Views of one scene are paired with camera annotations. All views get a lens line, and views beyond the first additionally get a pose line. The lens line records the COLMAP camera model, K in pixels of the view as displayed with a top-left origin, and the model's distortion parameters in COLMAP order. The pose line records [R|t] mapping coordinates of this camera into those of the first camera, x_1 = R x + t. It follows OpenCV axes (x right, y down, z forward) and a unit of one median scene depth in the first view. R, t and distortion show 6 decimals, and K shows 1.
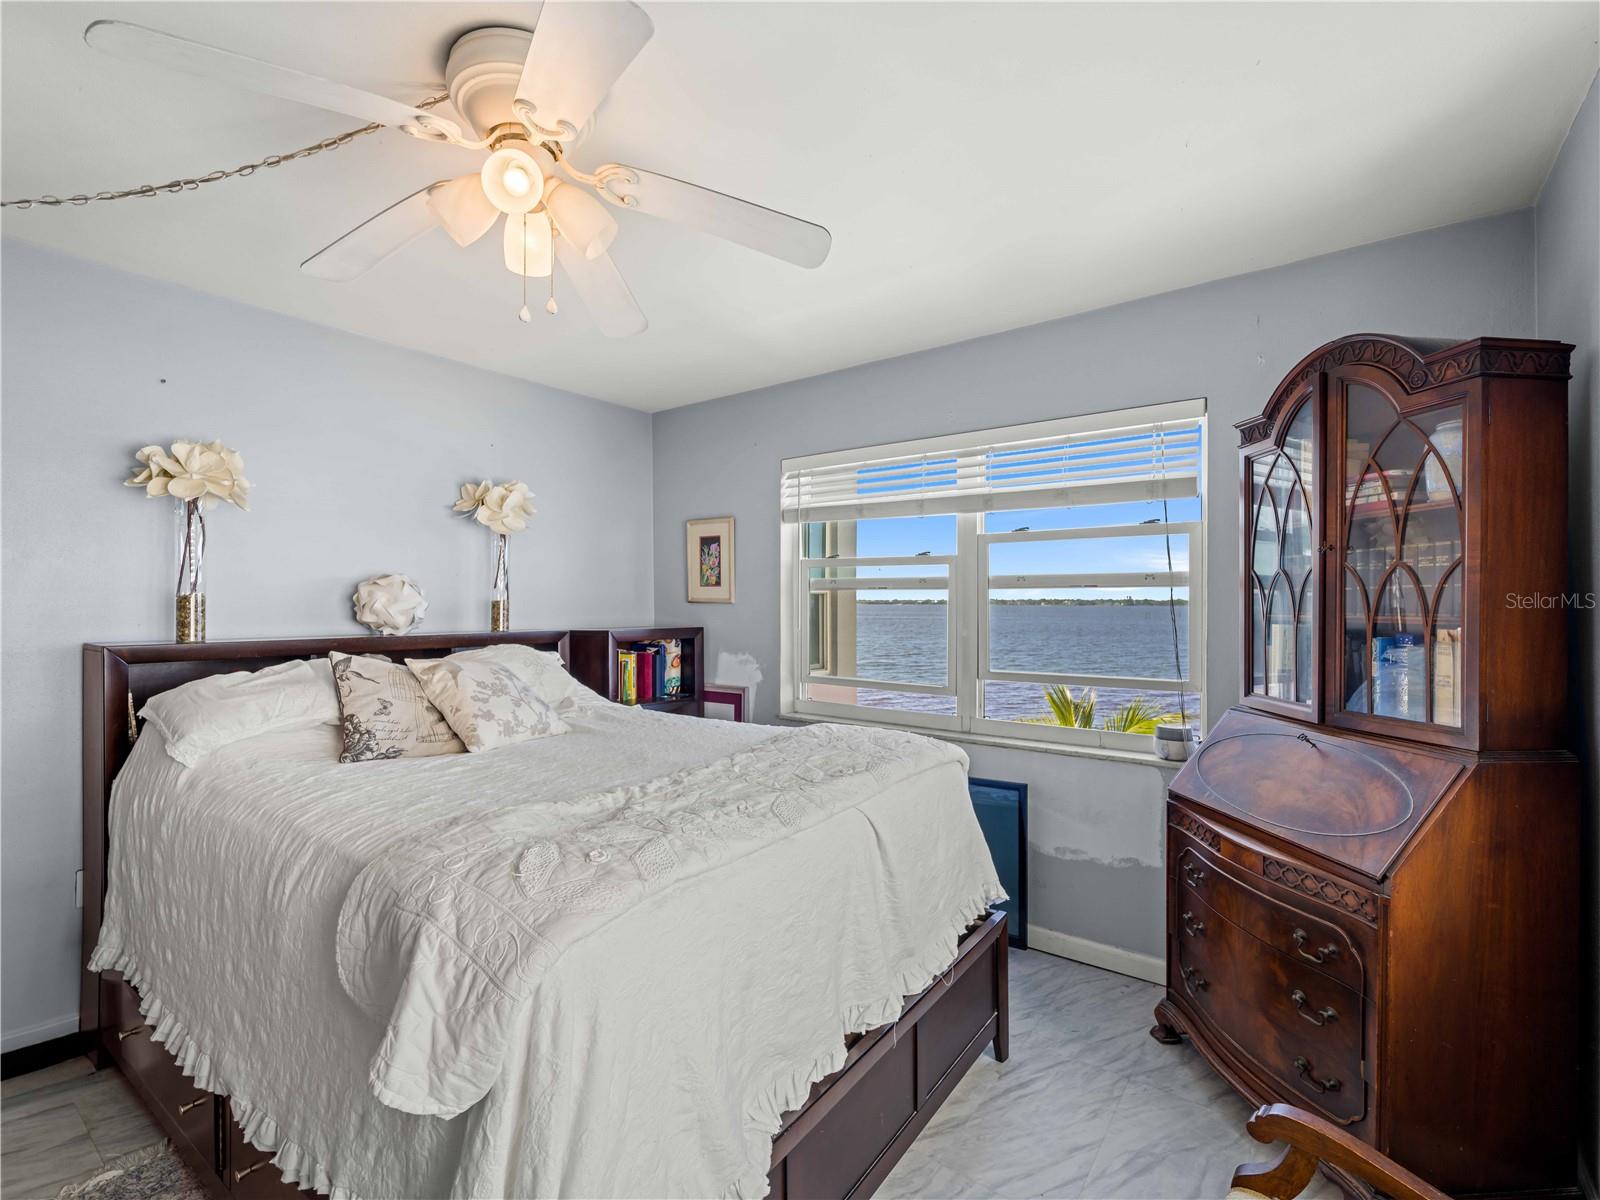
lens RADIAL K [[728.1, 0, 801.7], [0, 728.1, 604.3], [0, 0, 1]] dist [0.004262, -0.002504]
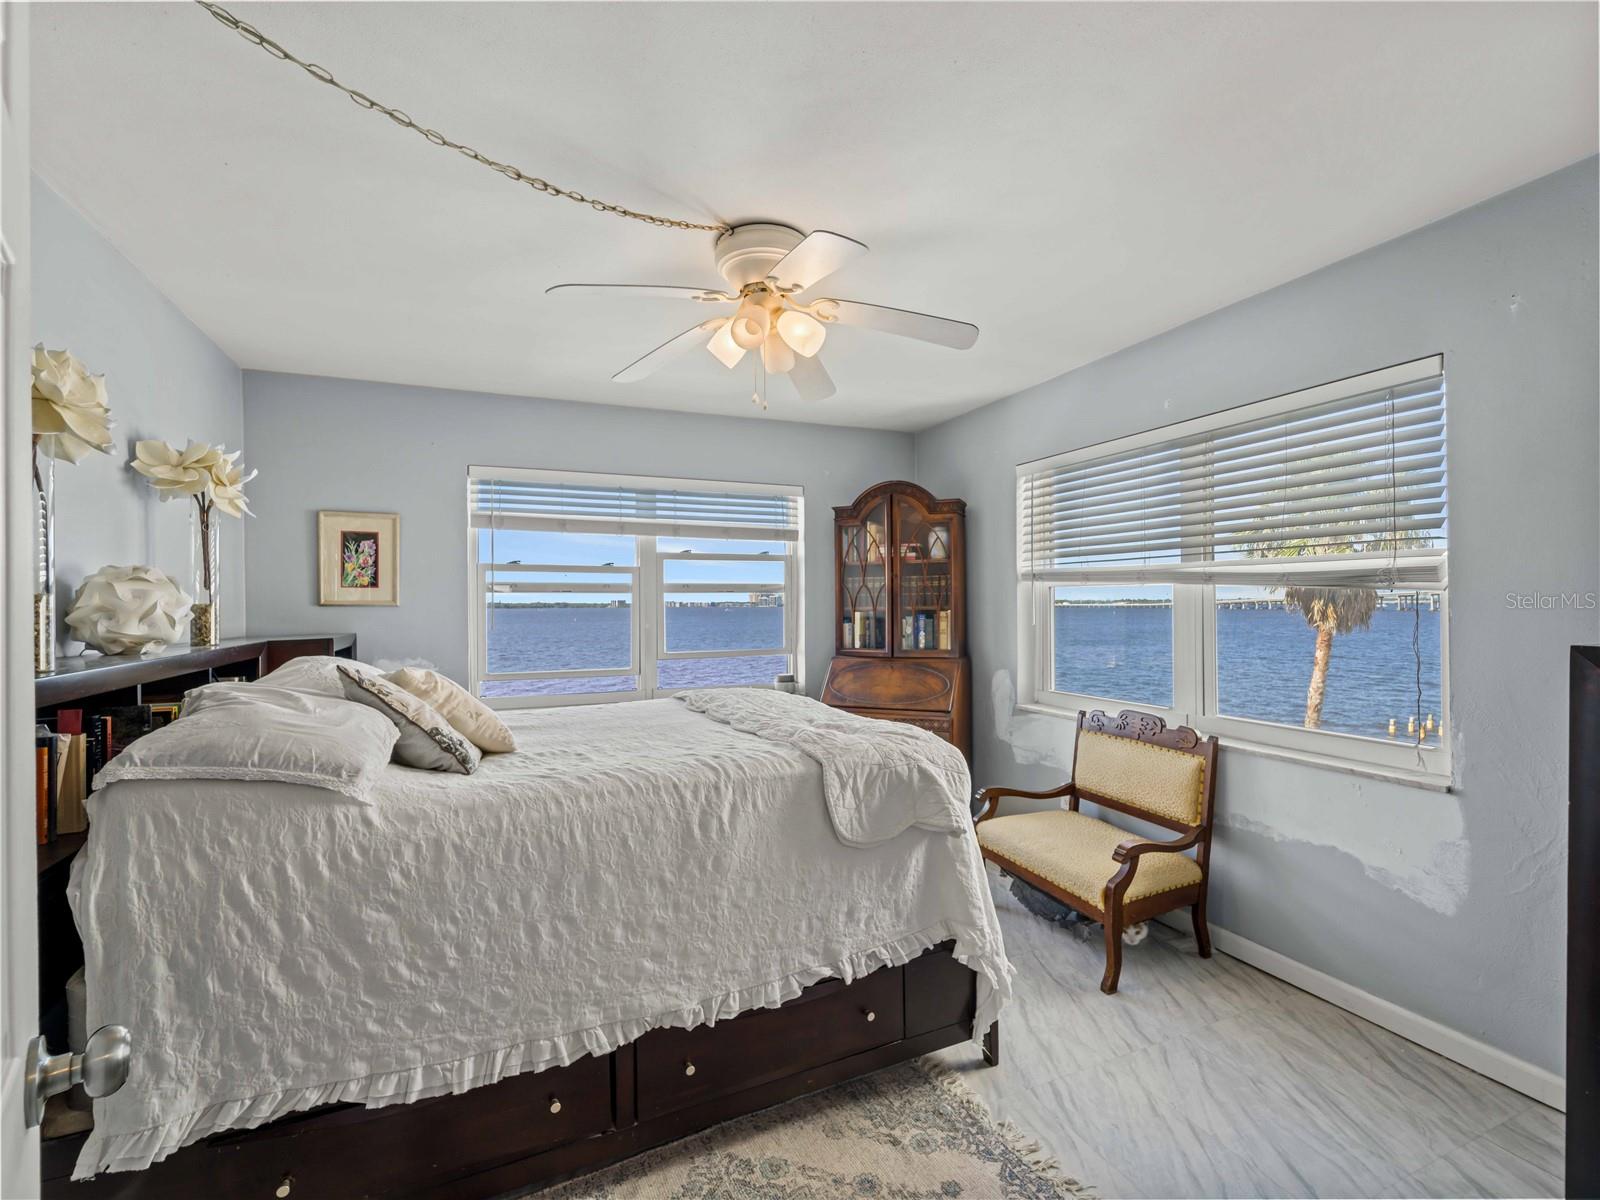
lens RADIAL K [[728.1, 0, 801.8], [0, 728.1, 598.8], [0, 0, 1]] dist [0.004262, -0.002504]
pose [[0.491364, 0.003021, 0.870949, -0.818374], [0.010725, 0.999897, -0.009519, 0.004583], [-0.870889, 0.014018, 0.491281, 0.109511]]
